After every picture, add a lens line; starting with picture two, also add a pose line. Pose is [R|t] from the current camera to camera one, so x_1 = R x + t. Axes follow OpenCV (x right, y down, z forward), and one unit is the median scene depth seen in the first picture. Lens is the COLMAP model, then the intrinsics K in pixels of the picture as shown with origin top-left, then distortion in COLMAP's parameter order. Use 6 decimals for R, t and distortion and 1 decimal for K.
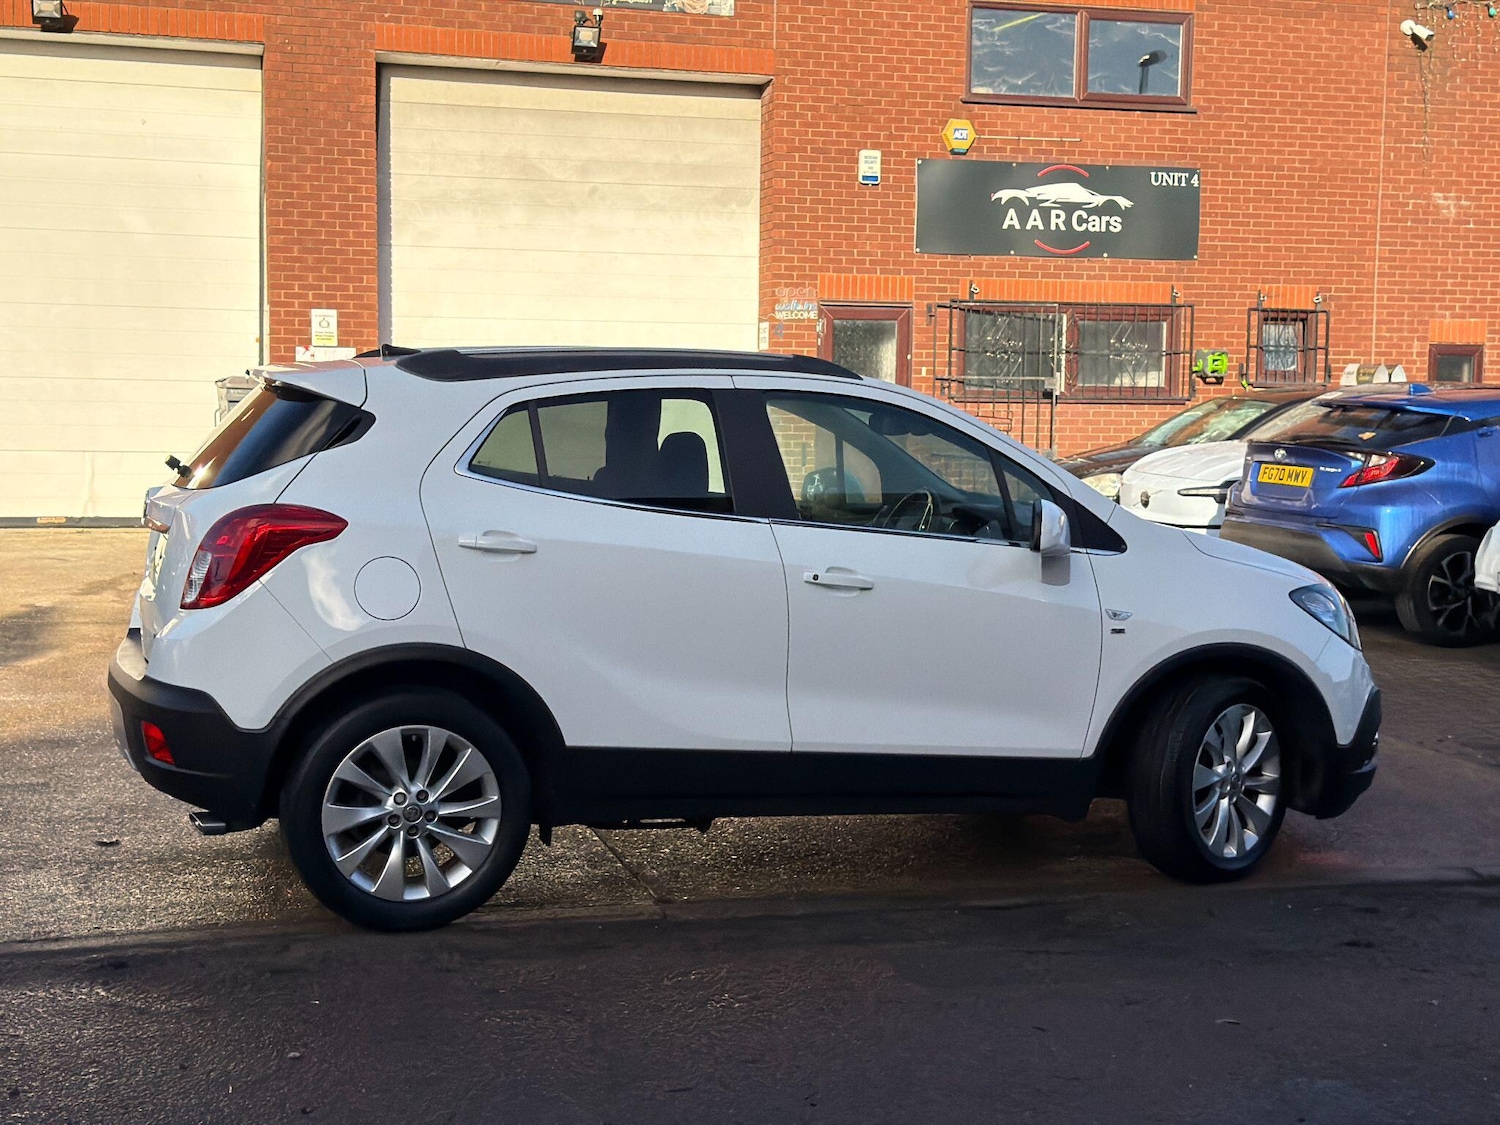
lens RADIAL K [[2024.8, 0, 713.6], [0, 2024.8, 568.6], [0, 0, 1]] dist [0.200454, -0.339740]
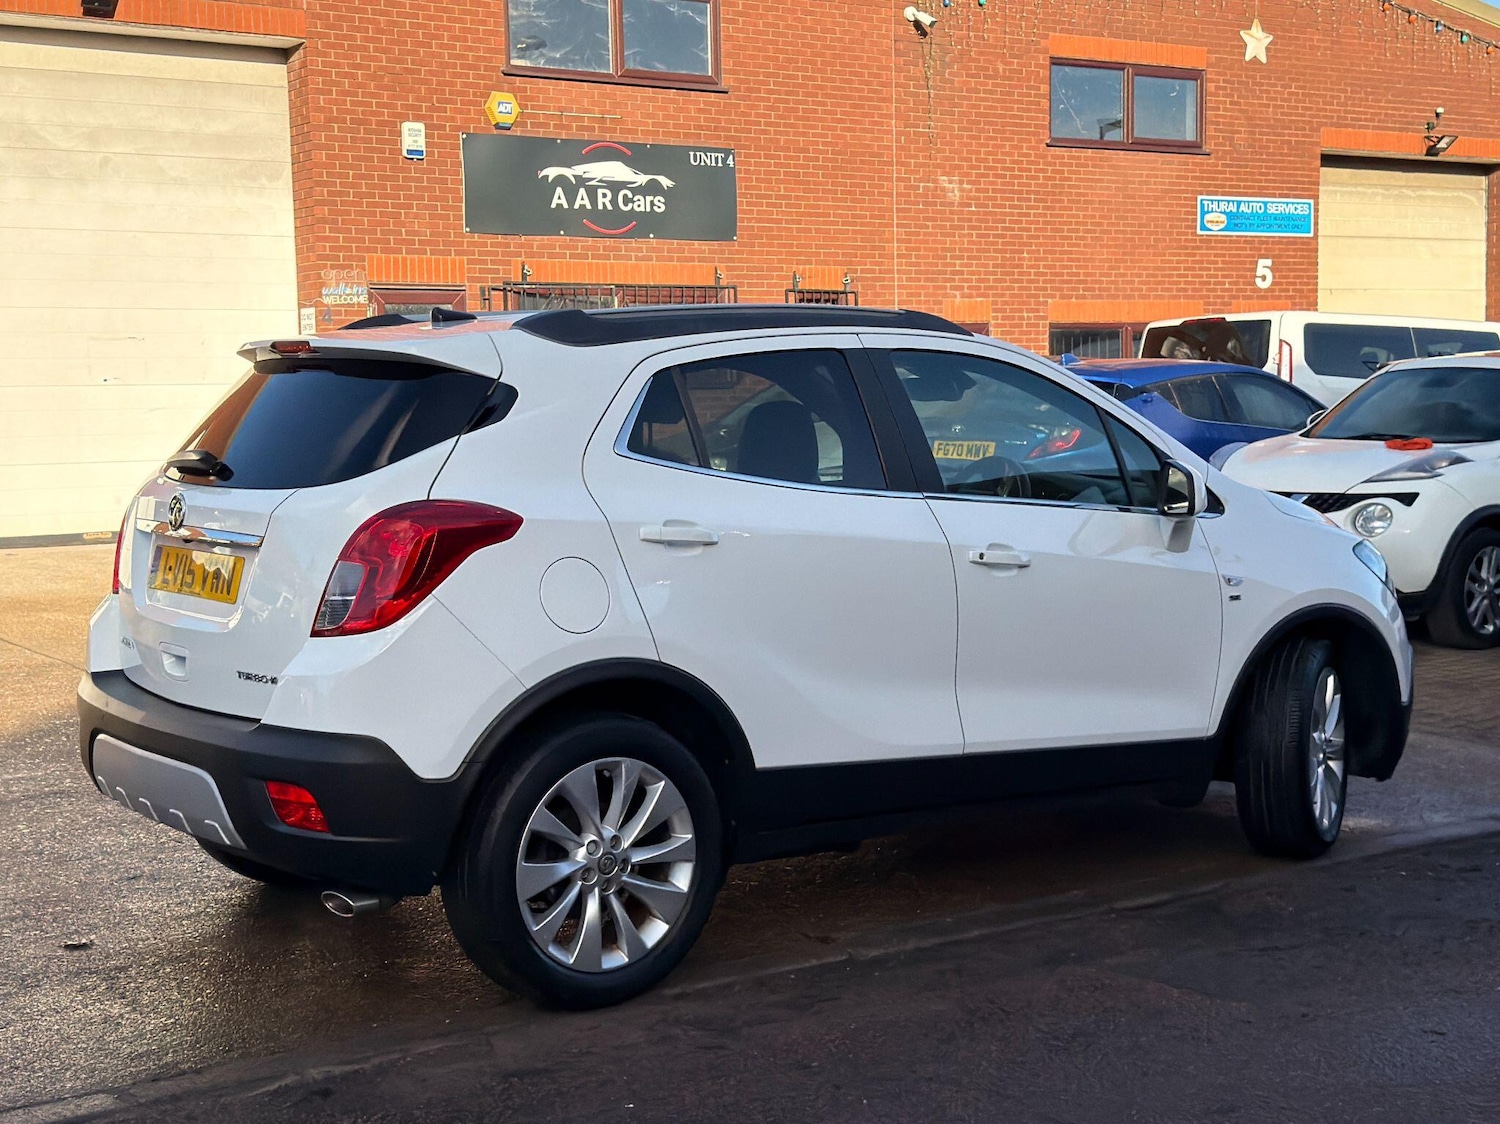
lens RADIAL K [[2078.2, 0, 697.5], [0, 2078.2, 554.2], [0, 0, 1]] dist [0.173415, -0.219818]
pose [[0.948670, -0.055125, 0.311426, -0.108482], [0.057745, 0.998331, 0.000810, -0.001345], [-0.310951, 0.017215, 0.950270, 0.052386]]
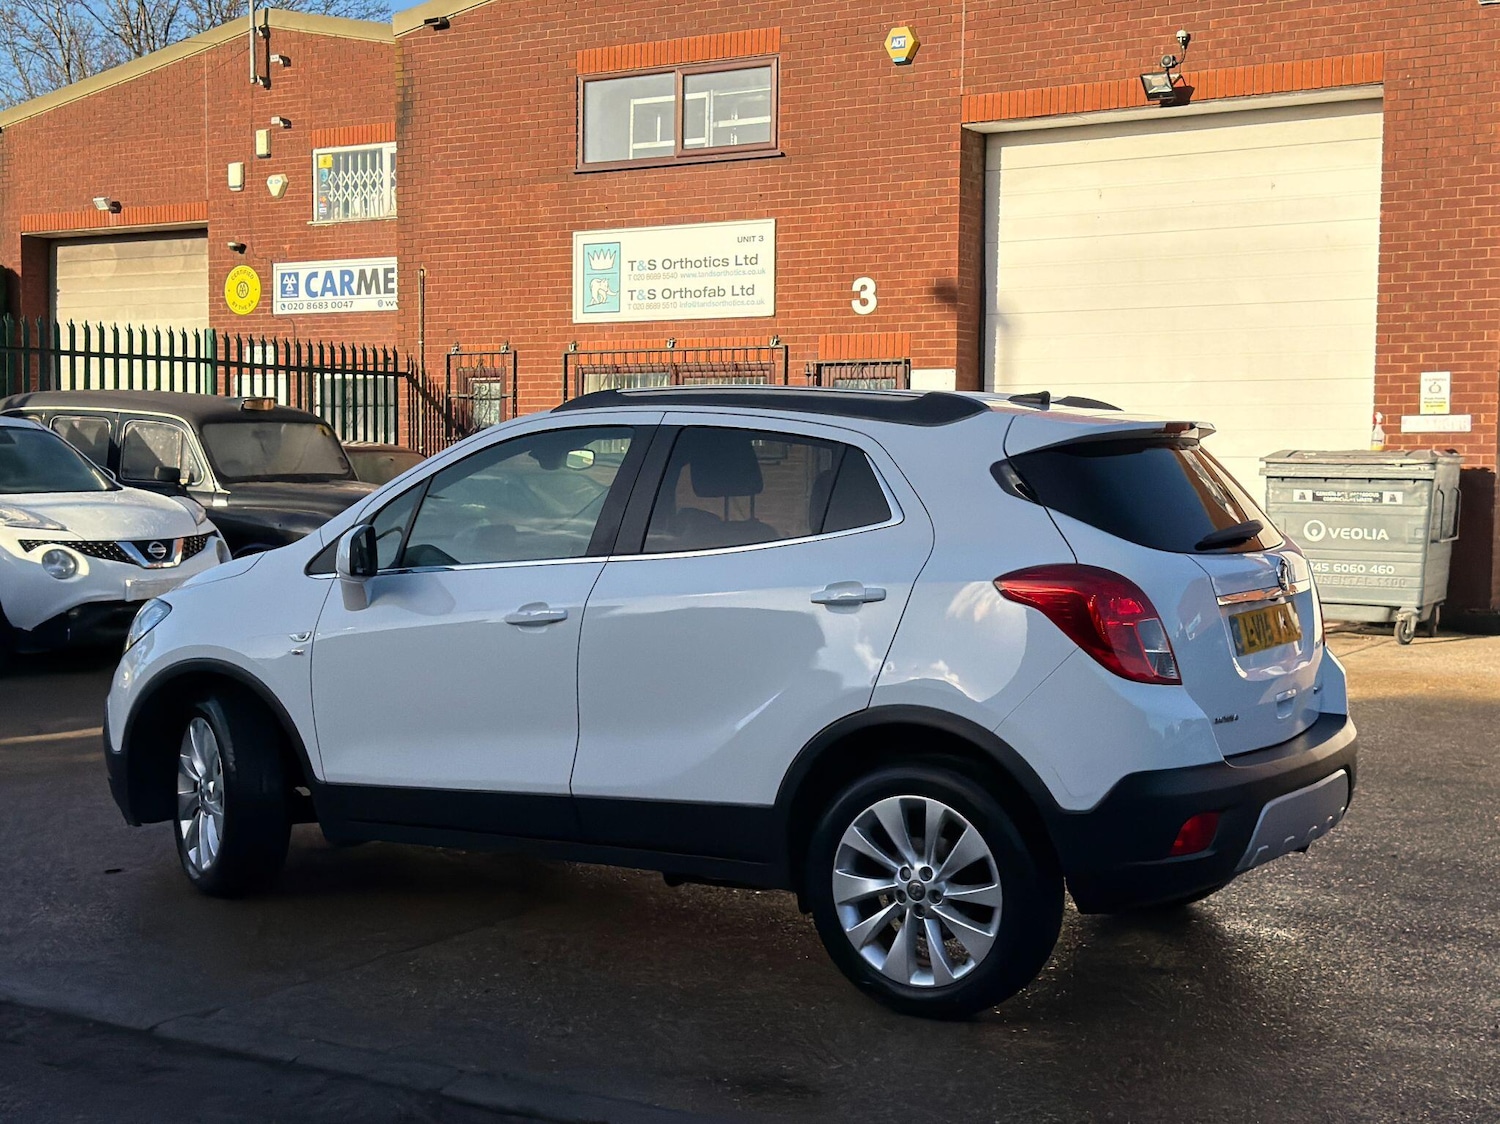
lens RADIAL K [[2042.9, 0, 748.5], [0, 2042.9, 567.9], [0, 0, 1]] dist [0.160928, -0.288627]
pose [[0.684297, 0.026697, -0.728715, 0.241130], [-0.061289, 0.997899, -0.020995, -0.006472], [0.726623, 0.059029, 0.684496, 0.174609]]
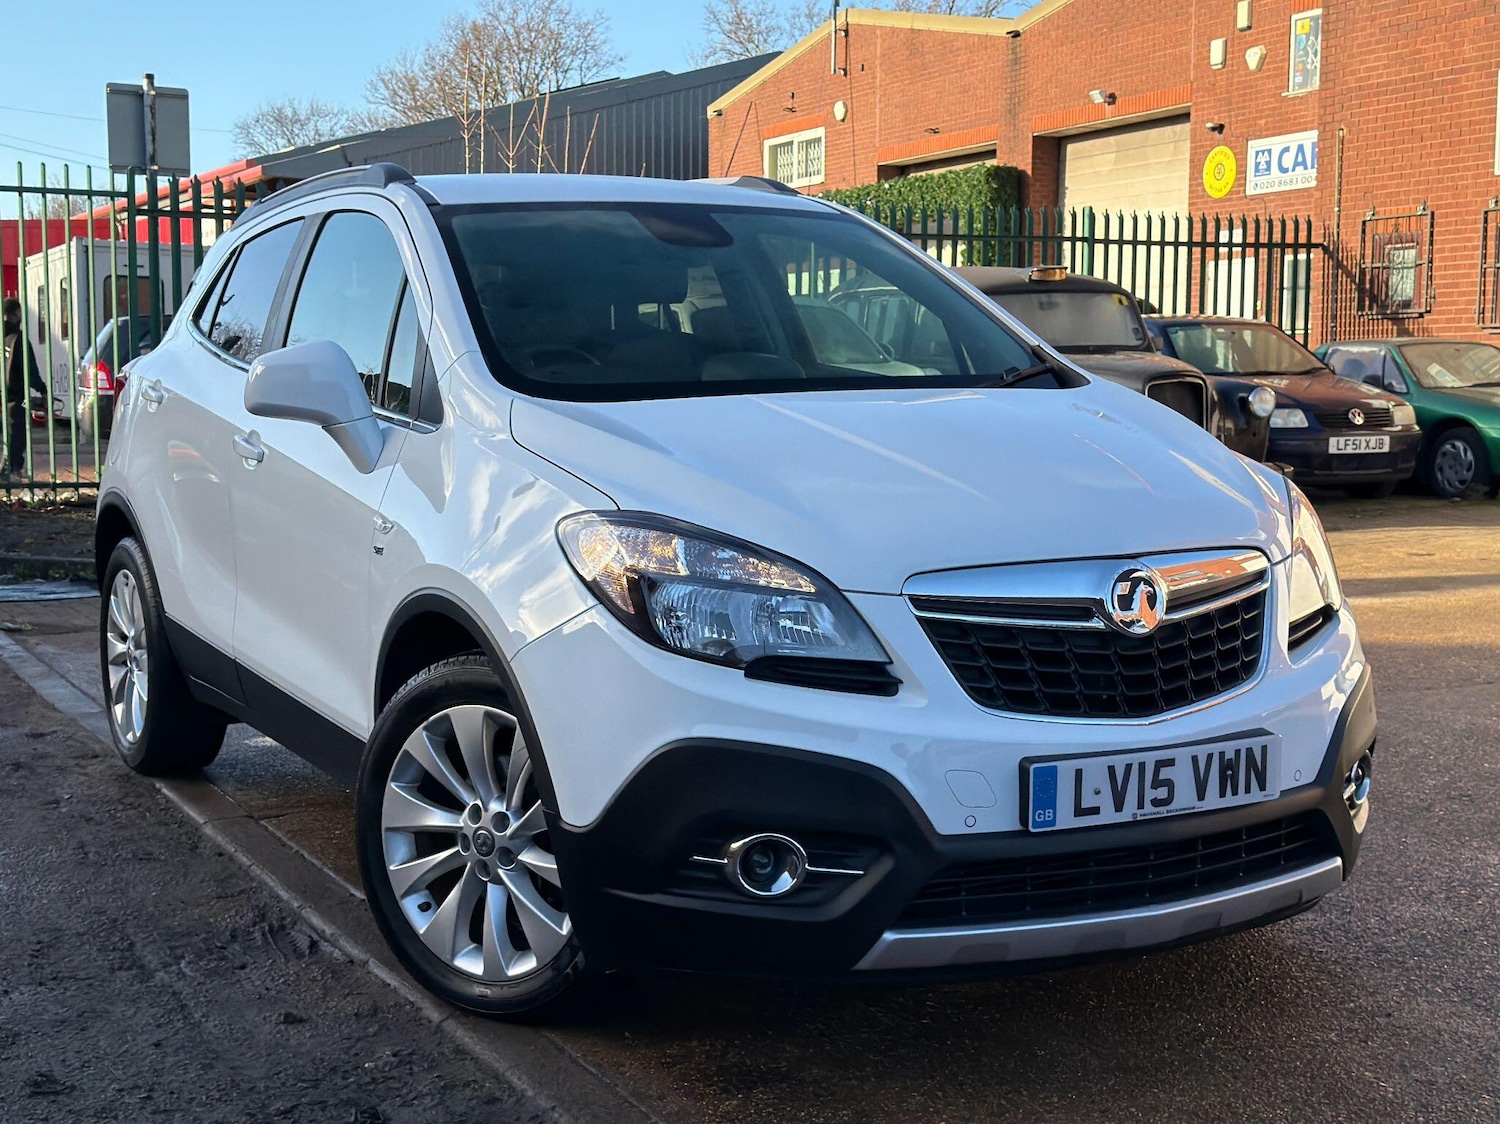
lens RADIAL K [[2052.7, 0, 750.0], [0, 2052.7, 562.0], [0, 0, 1]] dist [0.167949, -0.360128]
pose [[0.198900, 0.074779, -0.977163, 0.274199], [-0.080696, 0.994948, 0.059714, -0.004355], [0.976692, 0.066976, 0.203930, 0.318578]]
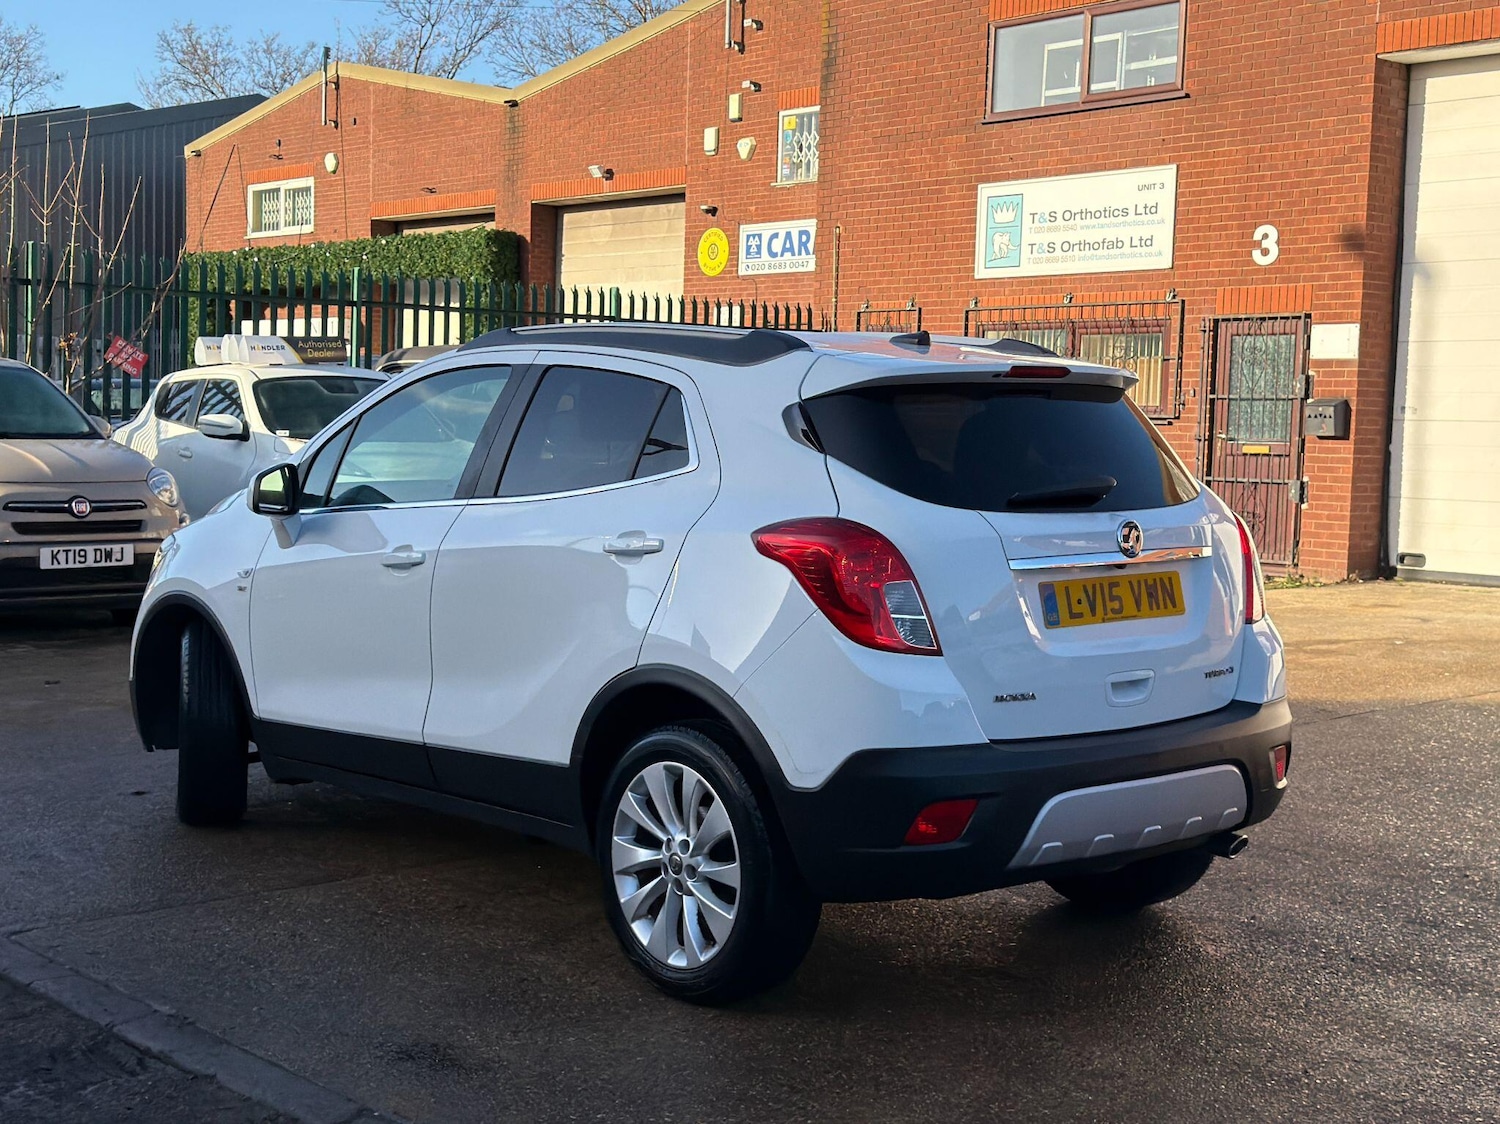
lens RADIAL K [[2052.7, 0, 750.0], [0, 2052.7, 562.0], [0, 0, 1]] dist [0.167949, -0.360128]
pose [[0.447345, 0.056722, -0.892561, 0.288276], [-0.095577, 0.995304, 0.015349, -0.012787], [0.889240, 0.078442, 0.450665, 0.271254]]
